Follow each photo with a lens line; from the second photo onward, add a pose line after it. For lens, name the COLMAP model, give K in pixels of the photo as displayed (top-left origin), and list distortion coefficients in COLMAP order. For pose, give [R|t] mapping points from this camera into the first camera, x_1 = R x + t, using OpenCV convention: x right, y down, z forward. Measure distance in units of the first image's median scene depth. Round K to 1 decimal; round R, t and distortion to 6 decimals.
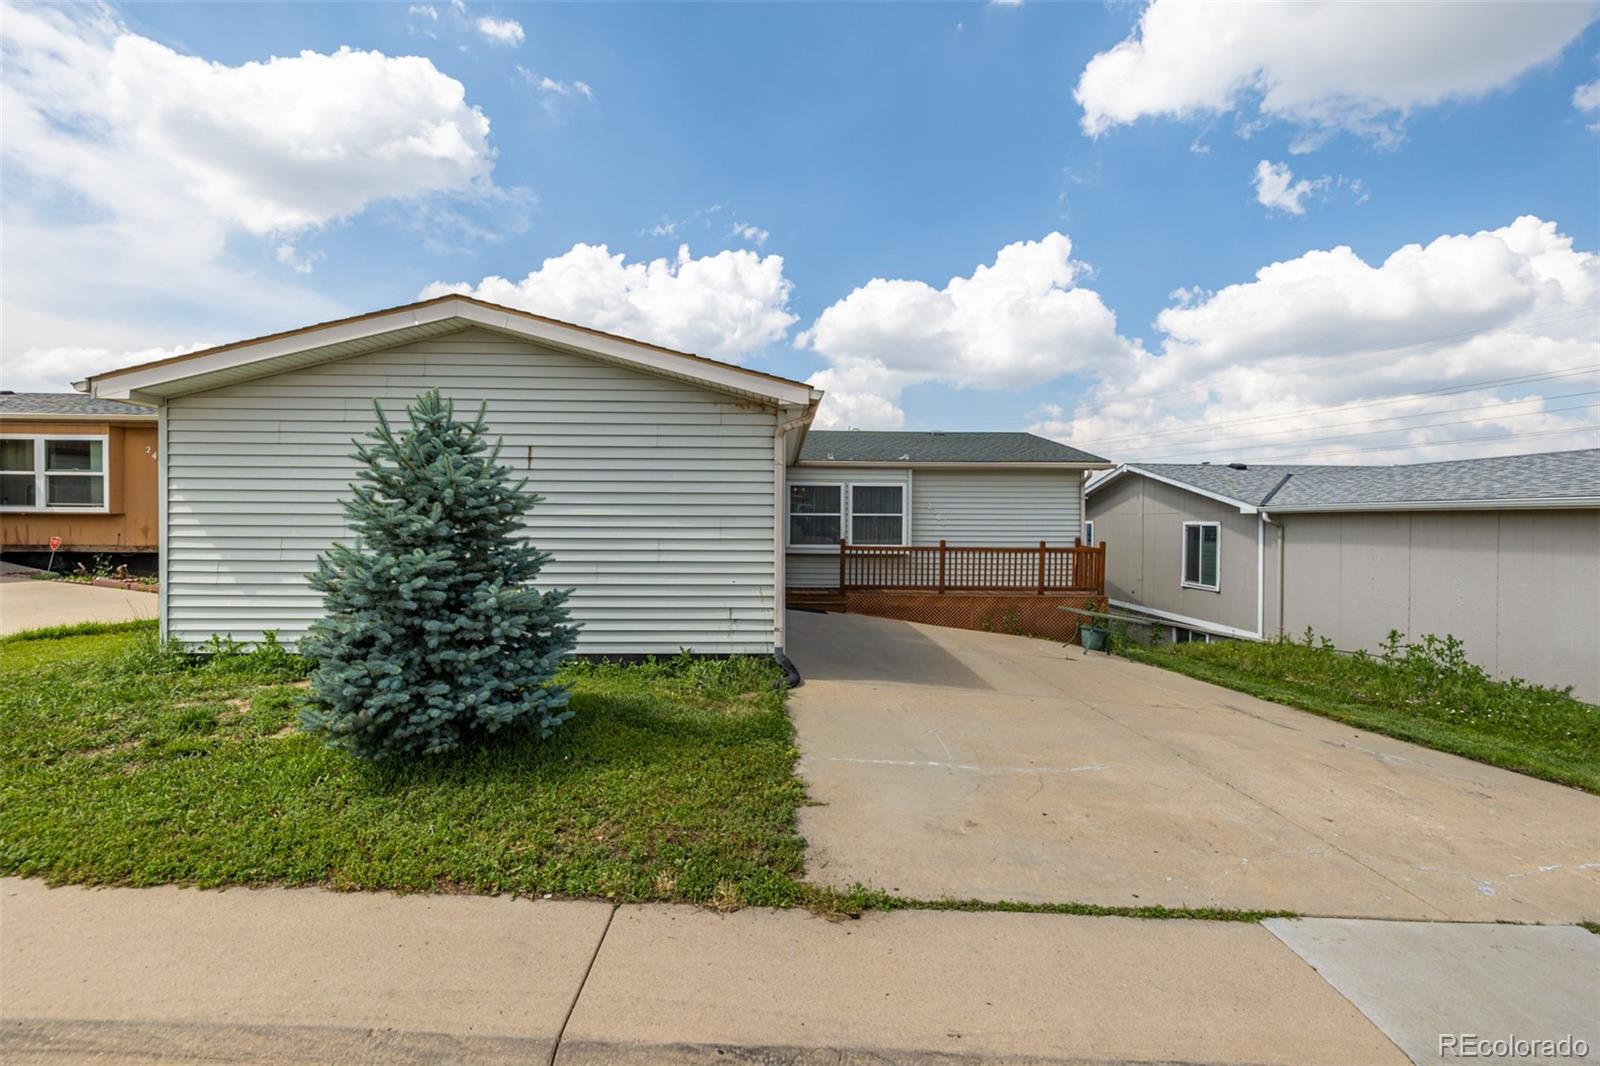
lens RADIAL K [[676.9, 0, 787.1], [0, 676.9, 519.6], [0, 0, 1]] dist [-0.000397, -0.000296]
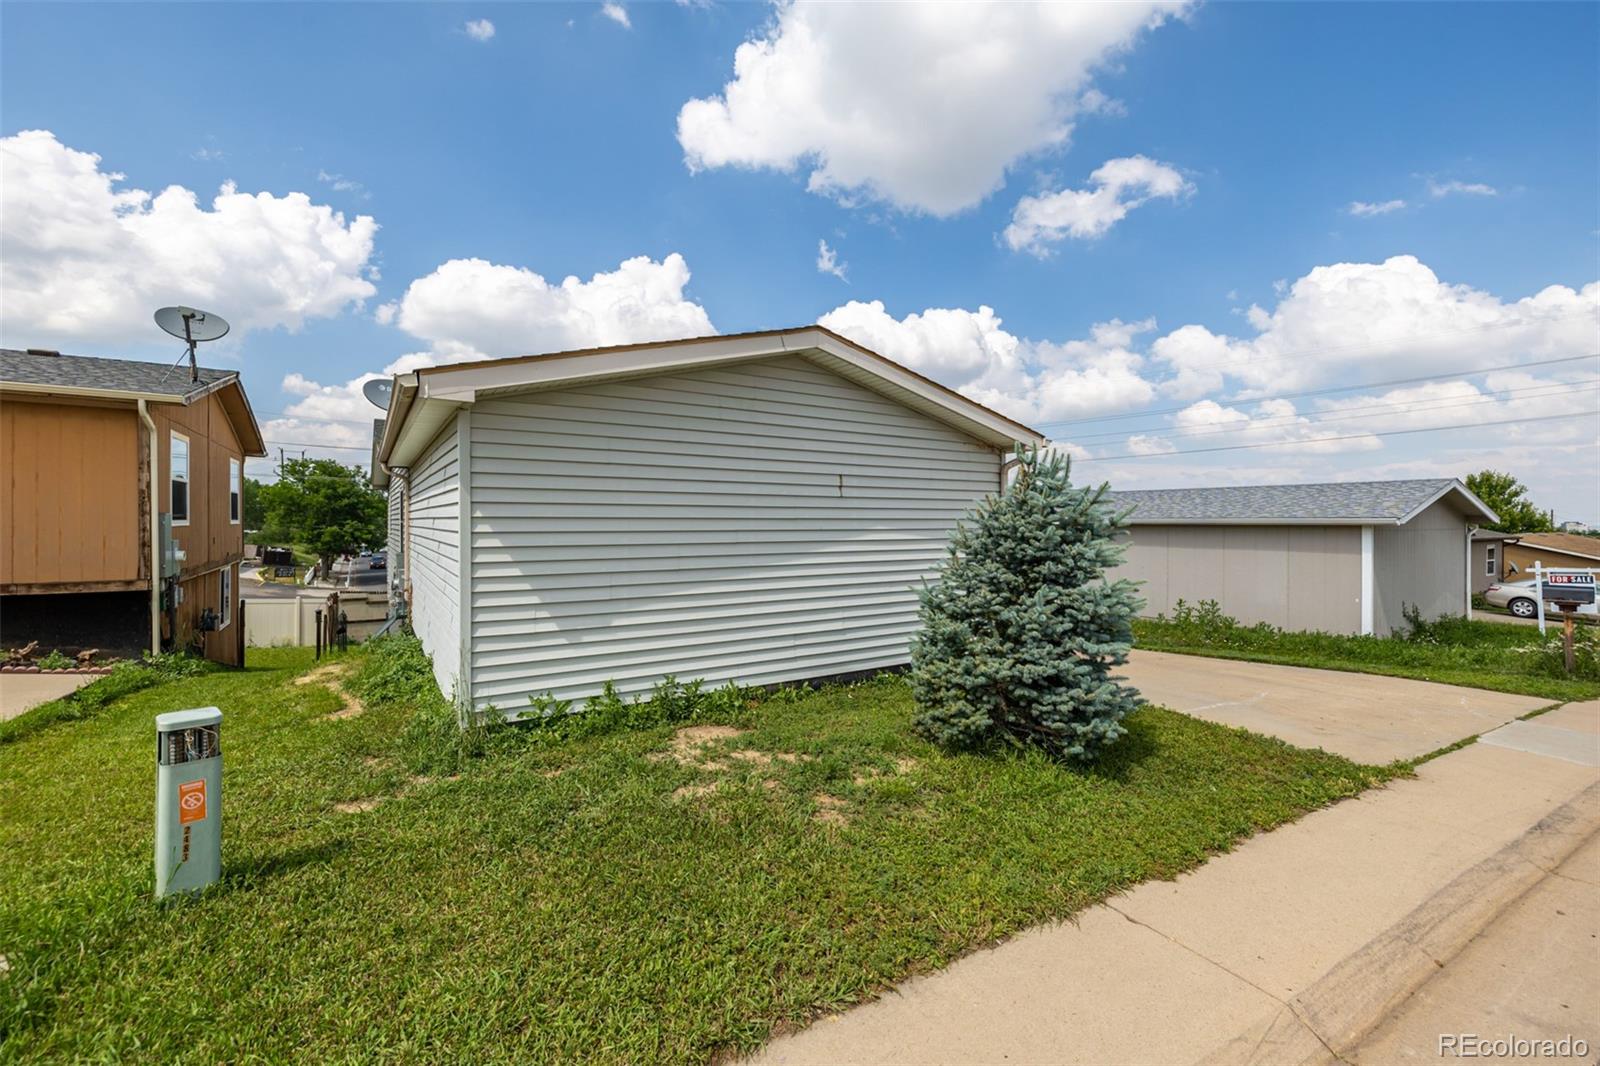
lens RADIAL K [[676.9, 0, 787.1], [0, 676.9, 519.6], [0, 0, 1]] dist [-0.000397, -0.000296]
pose [[0.856662, -0.002765, 0.515871, -1.001587], [0.005330, 0.999980, -0.003491, -0.036628], [-0.515851, 0.005741, 0.856659, 0.148172]]
